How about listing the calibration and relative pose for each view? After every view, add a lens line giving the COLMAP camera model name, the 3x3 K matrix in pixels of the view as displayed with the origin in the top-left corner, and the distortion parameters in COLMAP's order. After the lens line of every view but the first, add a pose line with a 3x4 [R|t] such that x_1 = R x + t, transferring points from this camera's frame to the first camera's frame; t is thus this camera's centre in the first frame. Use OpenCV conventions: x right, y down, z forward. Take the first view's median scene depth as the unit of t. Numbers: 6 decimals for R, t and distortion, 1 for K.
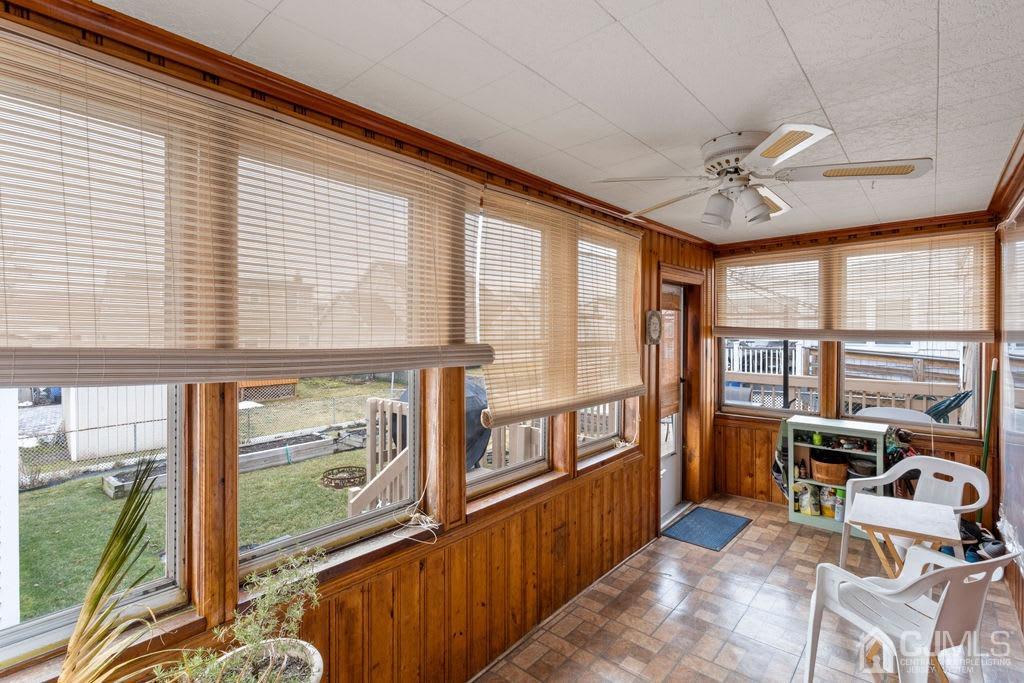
lens RADIAL K [[482.5, 0, 516.8], [0, 482.5, 334.2], [0, 0, 1]] dist [0.012779, 0.004254]
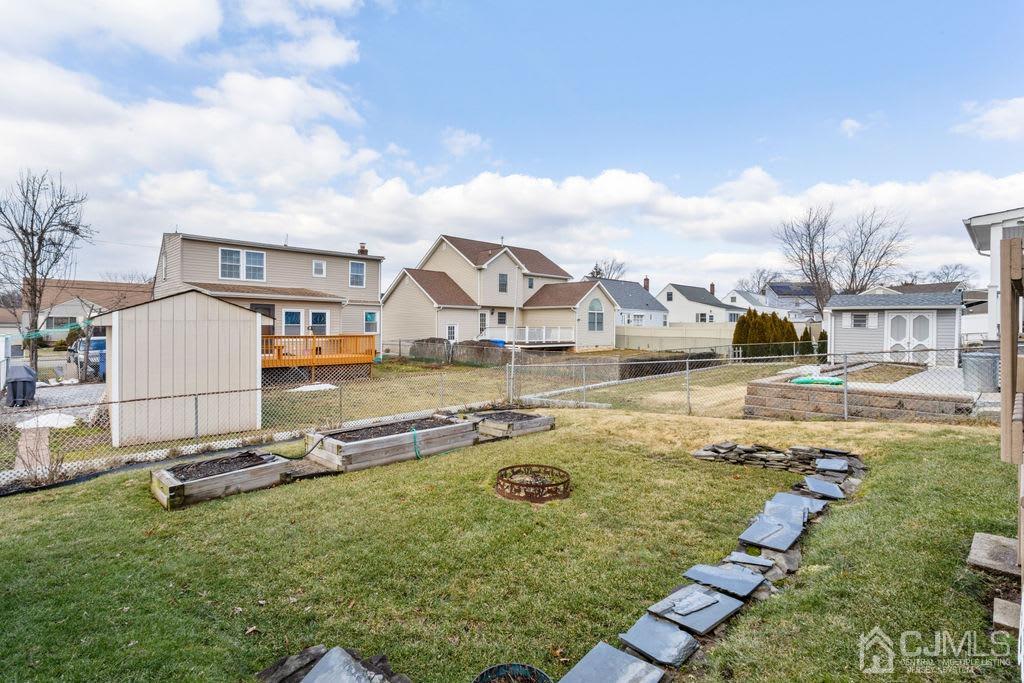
lens RADIAL K [[482.5, 0, 505.4], [0, 482.5, 335.6], [0, 0, 1]] dist [0.012779, 0.004254]
pose [[0.996518, 0.001860, -0.083352, -0.303672], [-0.002128, 0.999993, -0.003119, 0.106076], [0.083346, 0.003286, 0.996515, 0.366855]]
